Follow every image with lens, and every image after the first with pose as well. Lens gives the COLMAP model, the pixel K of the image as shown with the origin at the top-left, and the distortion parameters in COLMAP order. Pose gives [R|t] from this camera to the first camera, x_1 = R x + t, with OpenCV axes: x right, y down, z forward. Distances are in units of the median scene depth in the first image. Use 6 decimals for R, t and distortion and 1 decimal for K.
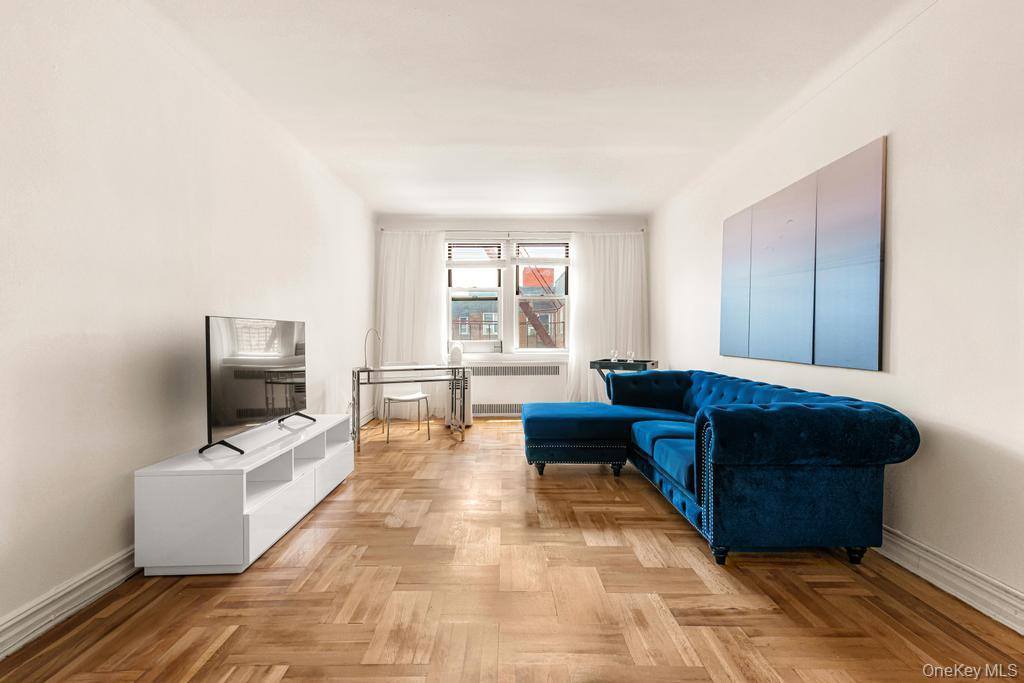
lens RADIAL K [[490.6, 0, 507.6], [0, 490.6, 342.4], [0, 0, 1]] dist [0.027652, -0.000046]
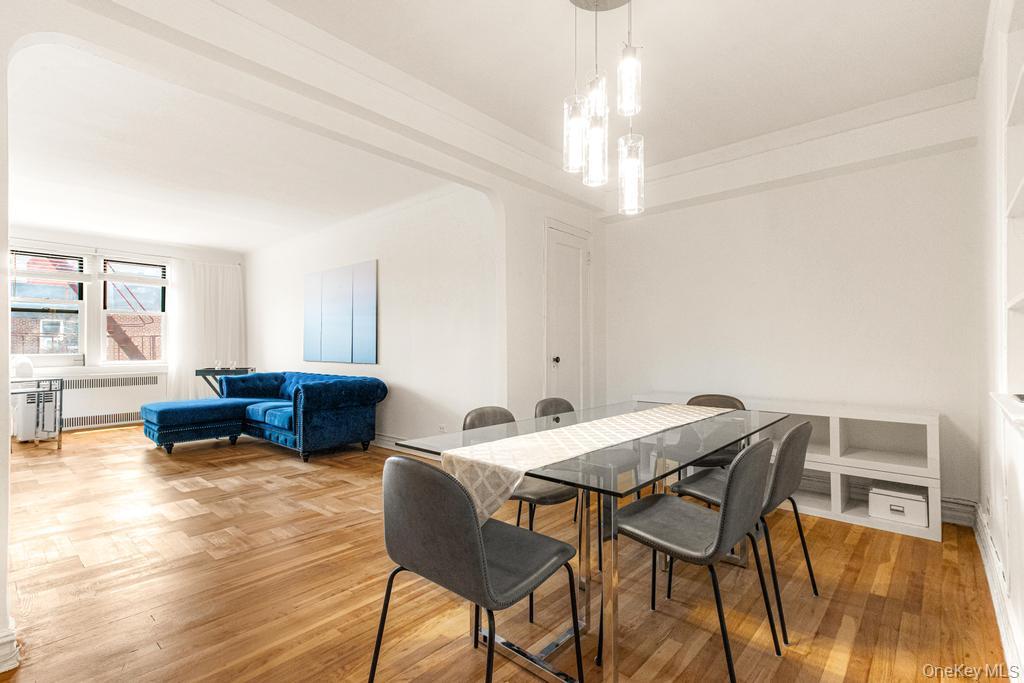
lens RADIAL K [[490.6, 0, 507.6], [0, 490.6, 342.4], [0, 0, 1]] dist [0.027652, -0.000046]
pose [[0.688802, 0.008952, 0.724894, -0.258325], [0.011322, 0.999669, -0.023104, 0.010504], [-0.724861, 0.024121, 0.688473, -0.549252]]
